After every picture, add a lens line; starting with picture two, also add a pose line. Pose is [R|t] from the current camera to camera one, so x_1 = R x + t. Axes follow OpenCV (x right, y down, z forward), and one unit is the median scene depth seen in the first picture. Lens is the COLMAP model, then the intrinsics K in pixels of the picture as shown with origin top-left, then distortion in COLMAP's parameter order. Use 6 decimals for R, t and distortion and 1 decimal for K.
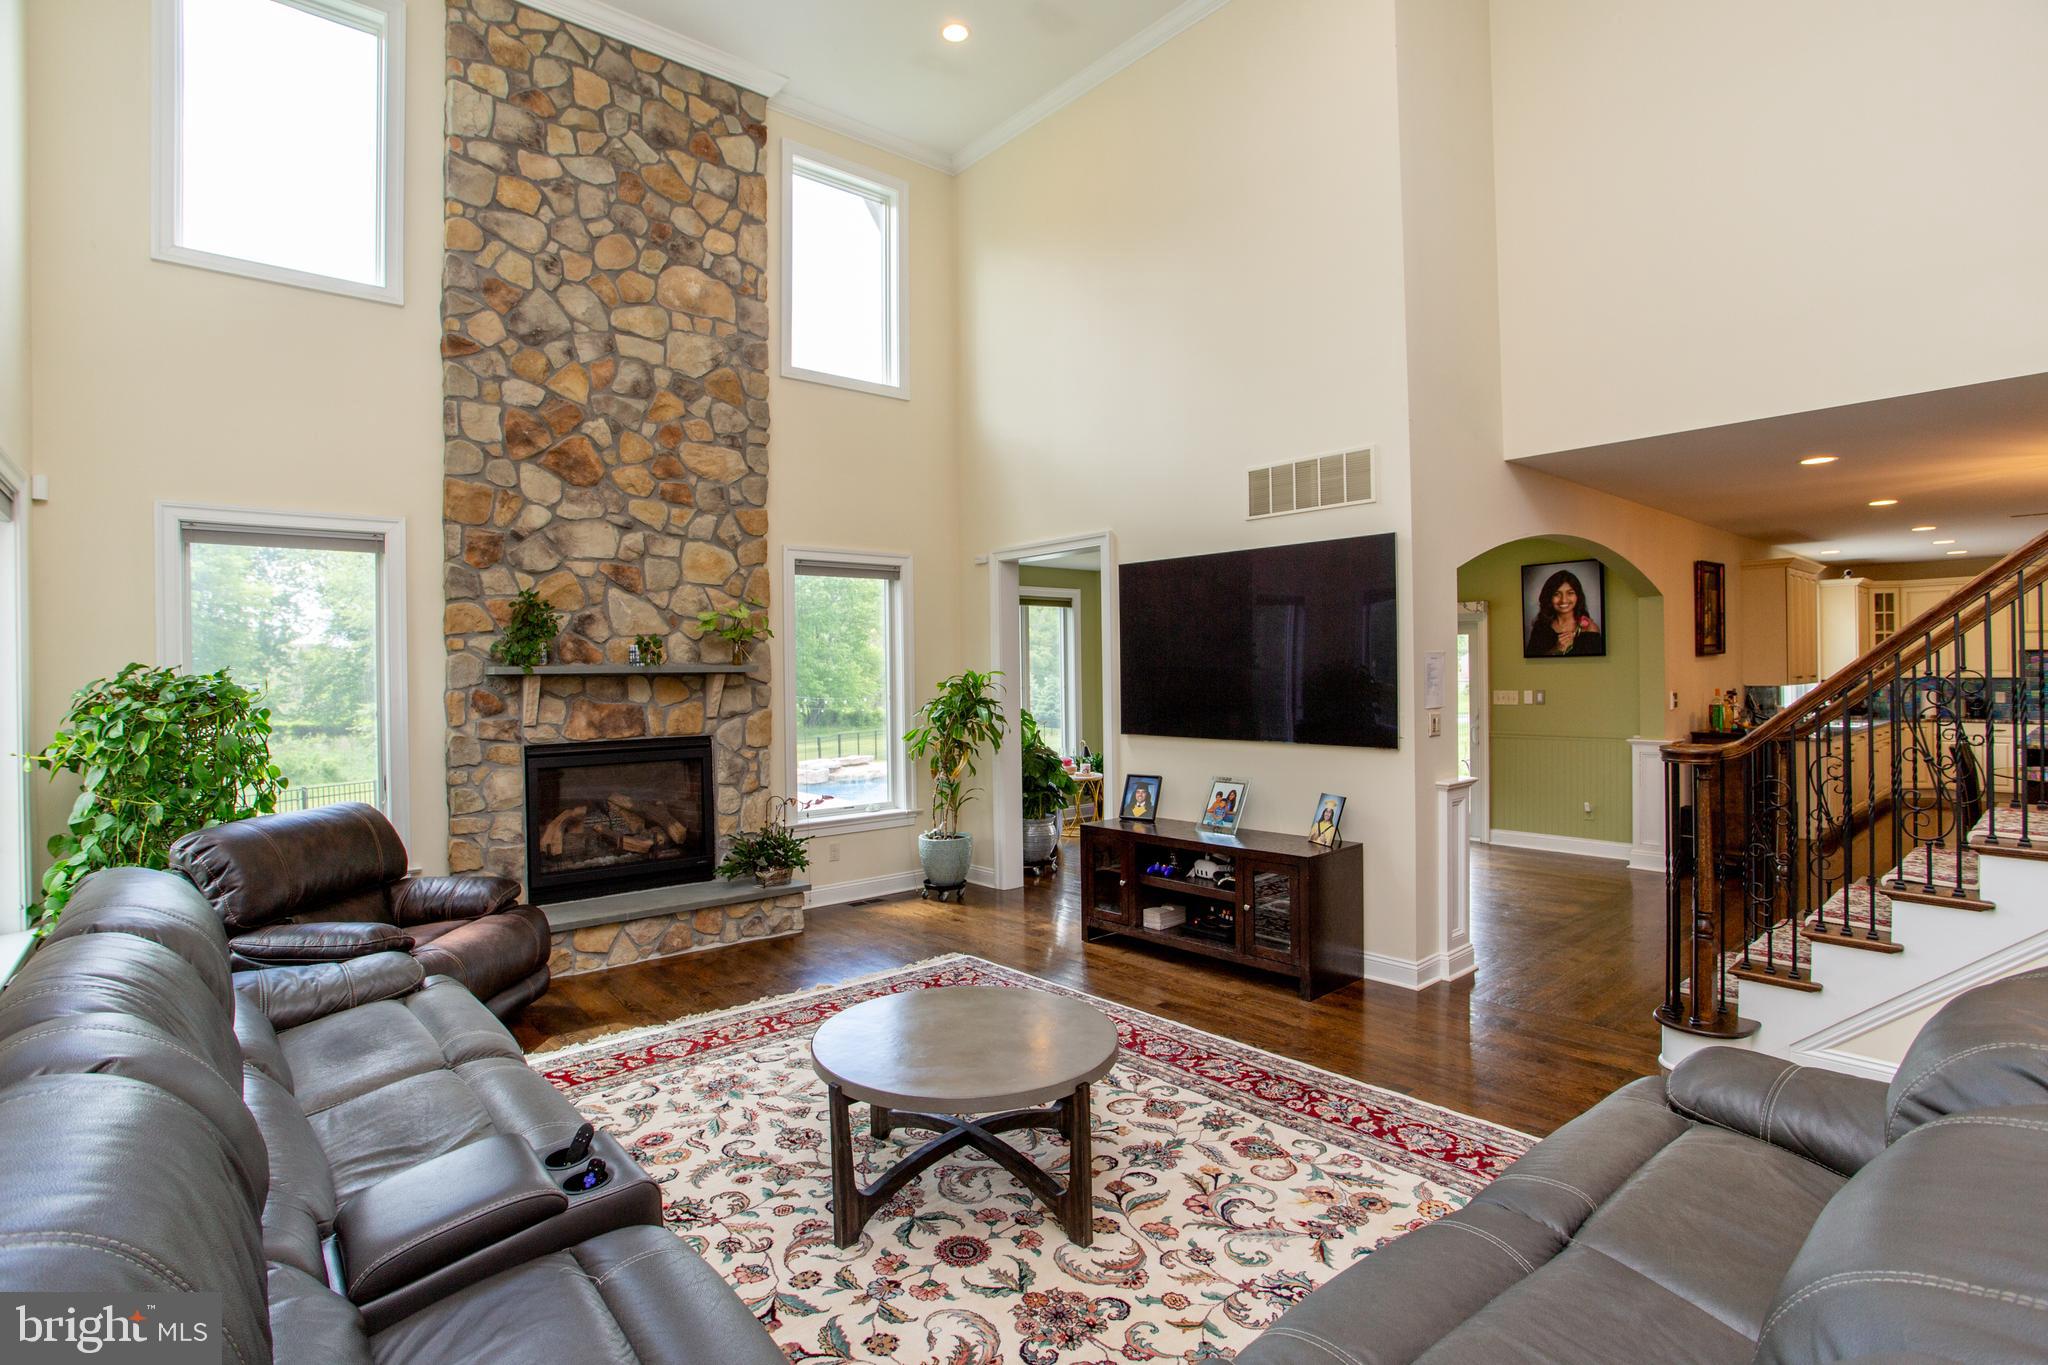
lens RADIAL K [[993.0, 0, 1015.0], [0, 993.0, 671.5], [0, 0, 1]] dist [-0.084489, 0.044188]
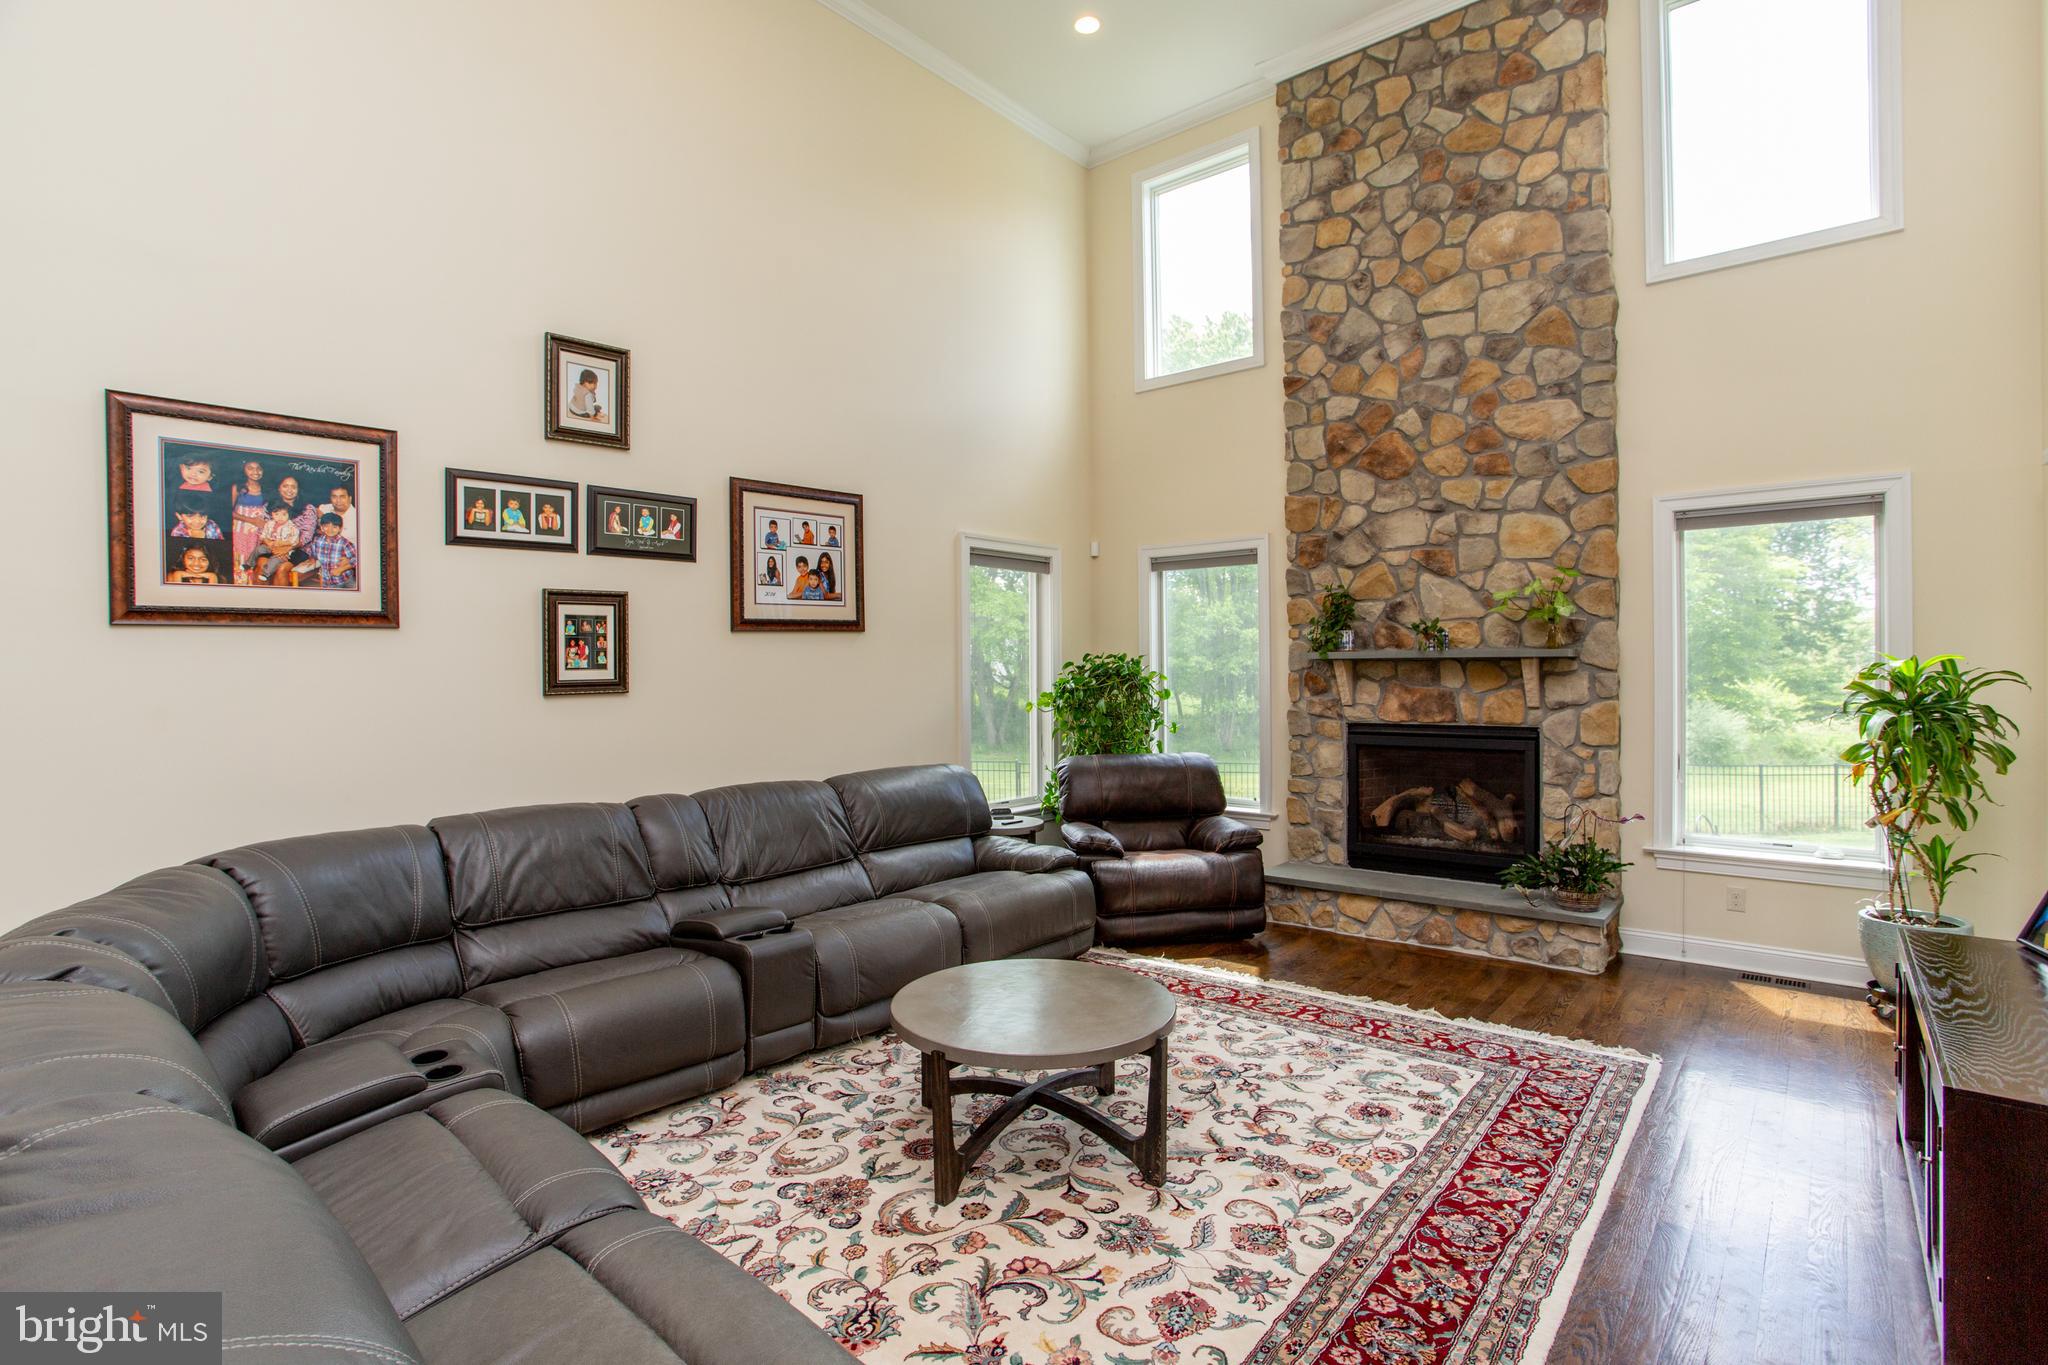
lens RADIAL K [[994.7, 0, 1013.9], [0, 994.7, 669.5], [0, 0, 1]] dist [-0.086300, 0.044021]
pose [[0.153650, 0.014904, -0.988013, 0.543195], [0.007643, 0.999838, 0.016271, -0.005984], [0.988096, -0.010051, 0.153511, 0.441130]]
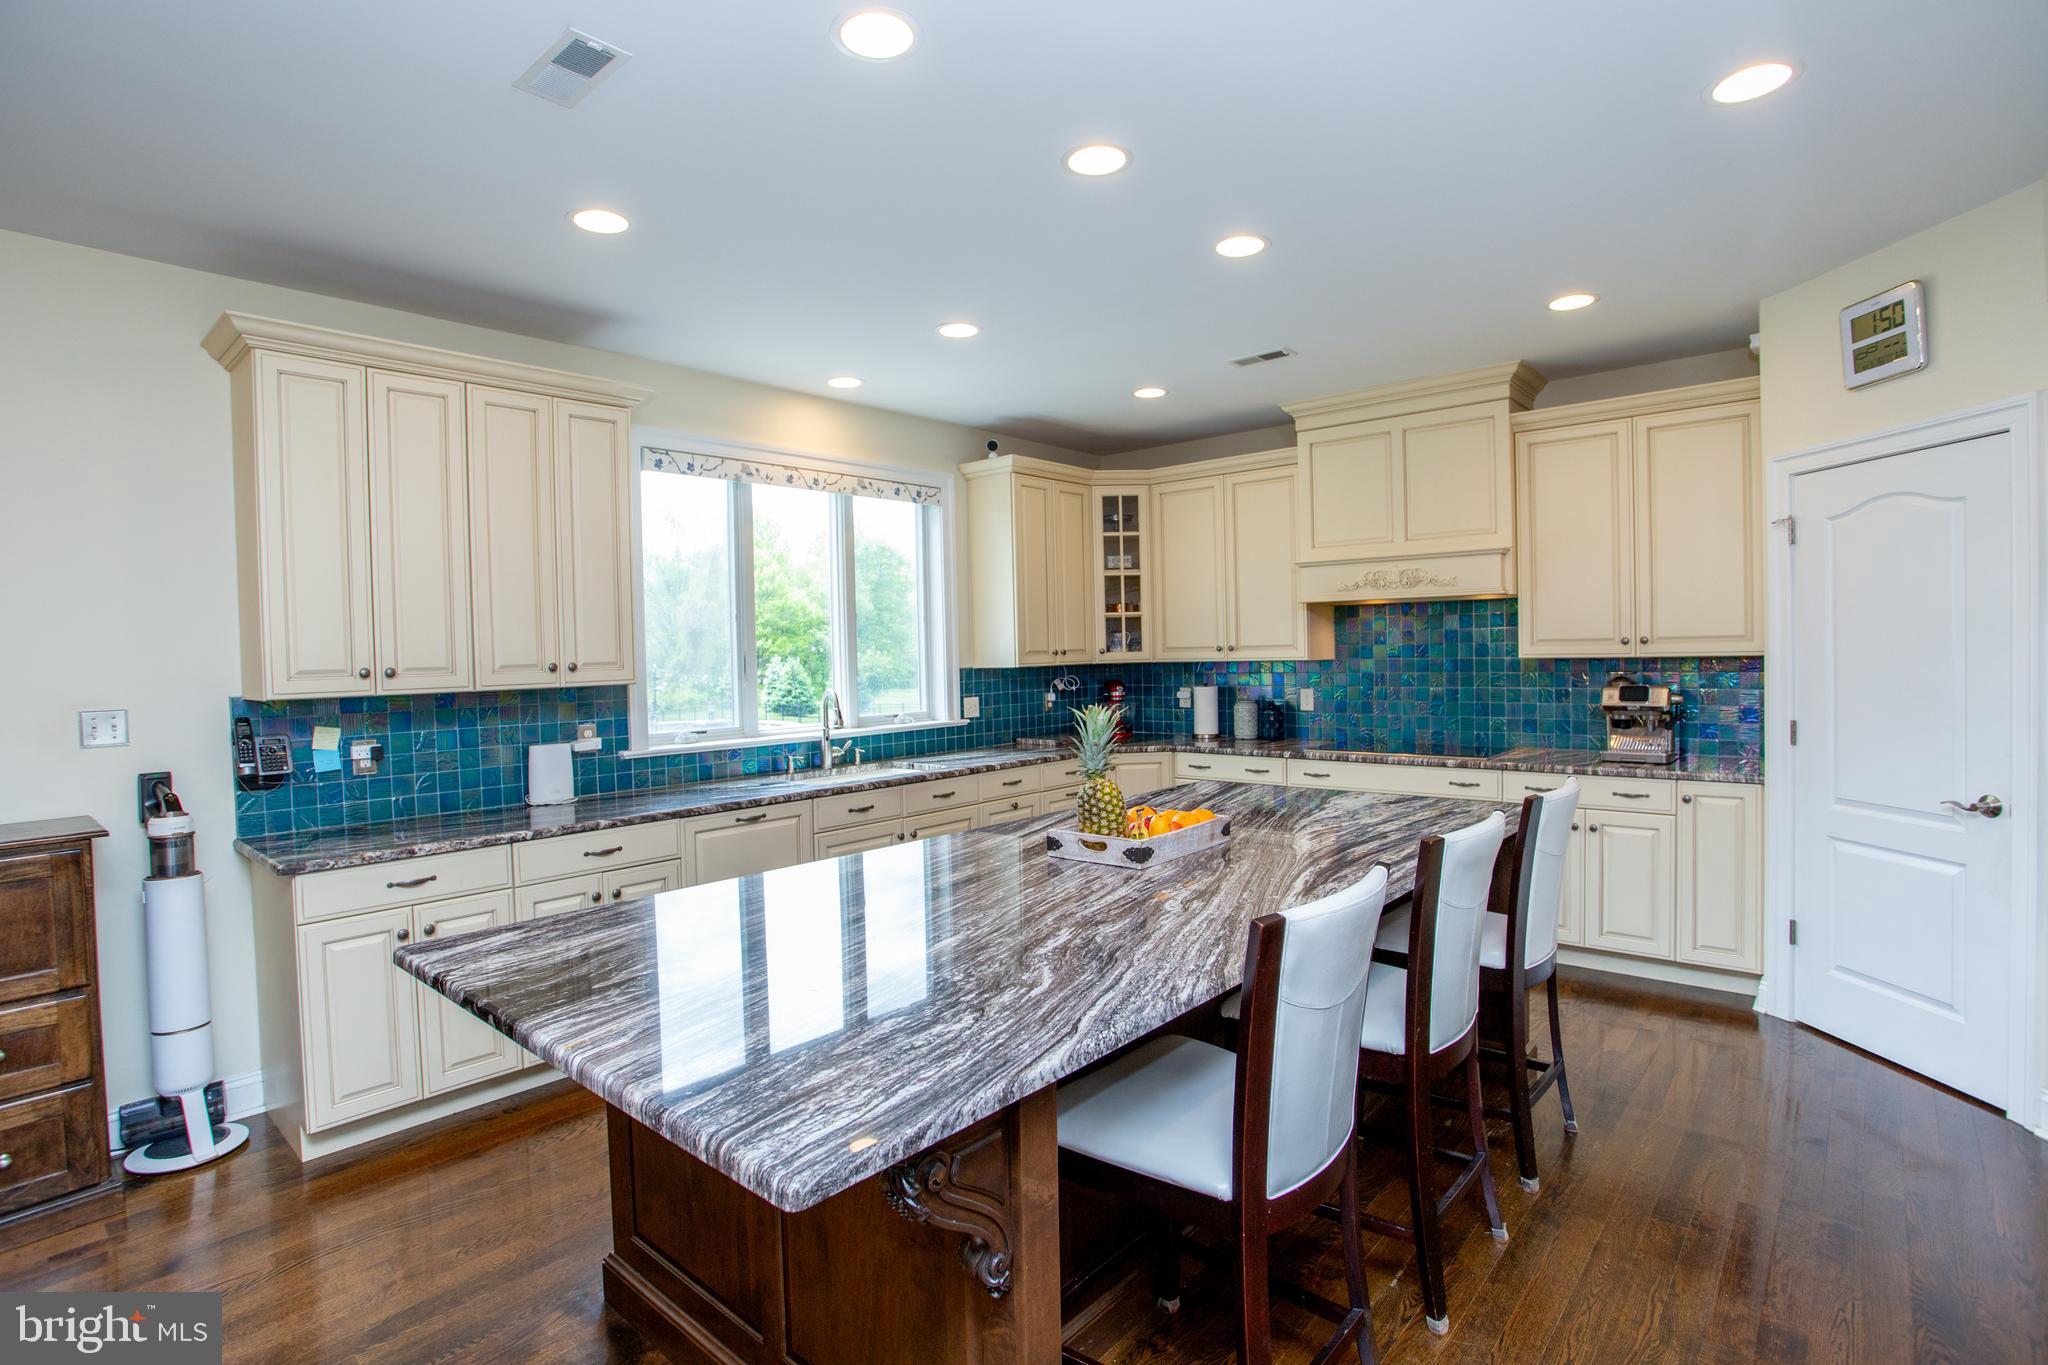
lens RADIAL K [[994.7, 0, 1013.9], [0, 994.7, 669.5], [0, 0, 1]] dist [-0.086300, 0.044021]
pose [[0.989247, -0.013853, 0.145595, 1.565422], [0.011428, 0.999782, 0.017484, -0.000040], [-0.145806, -0.015632, 0.989190, 0.982846]]
